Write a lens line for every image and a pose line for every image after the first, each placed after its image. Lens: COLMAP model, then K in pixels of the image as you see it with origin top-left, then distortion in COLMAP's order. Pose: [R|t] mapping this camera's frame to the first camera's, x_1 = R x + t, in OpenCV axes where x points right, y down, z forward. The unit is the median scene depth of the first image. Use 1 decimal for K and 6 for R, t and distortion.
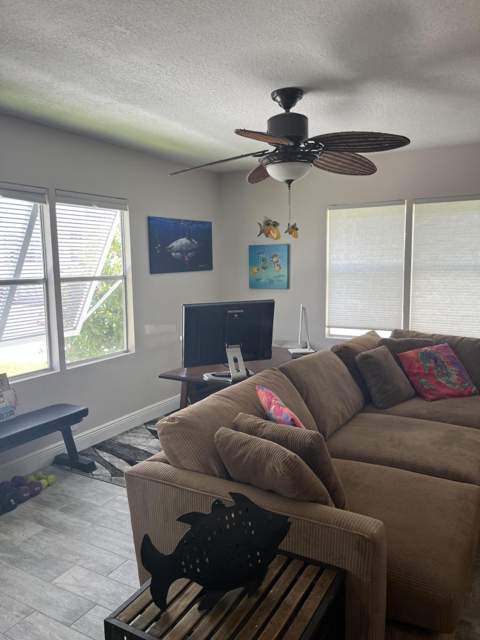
lens RADIAL K [[482.4, 0, 245.9], [0, 482.4, 324.8], [0, 0, 1]] dist [0.028717, -0.049535]
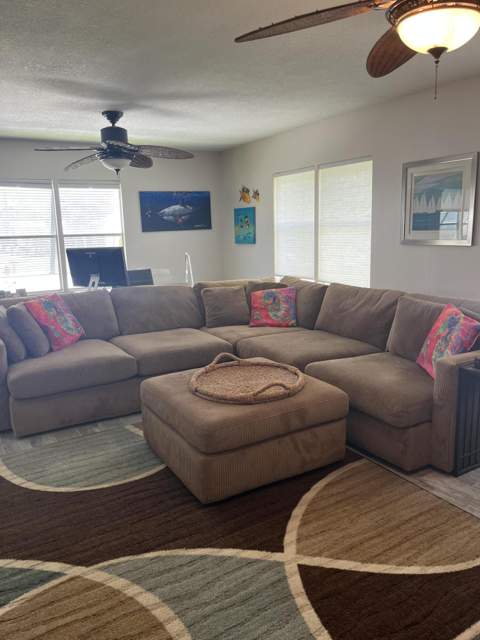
lens RADIAL K [[482.4, 0, 241.5], [0, 482.4, 323.8], [0, 0, 1]] dist [0.028717, -0.049535]
pose [[0.877291, 0.080288, -0.473195, 0.751668], [-0.043946, 0.995205, 0.087384, 0.026446], [0.477942, -0.055866, 0.876613, -0.127876]]
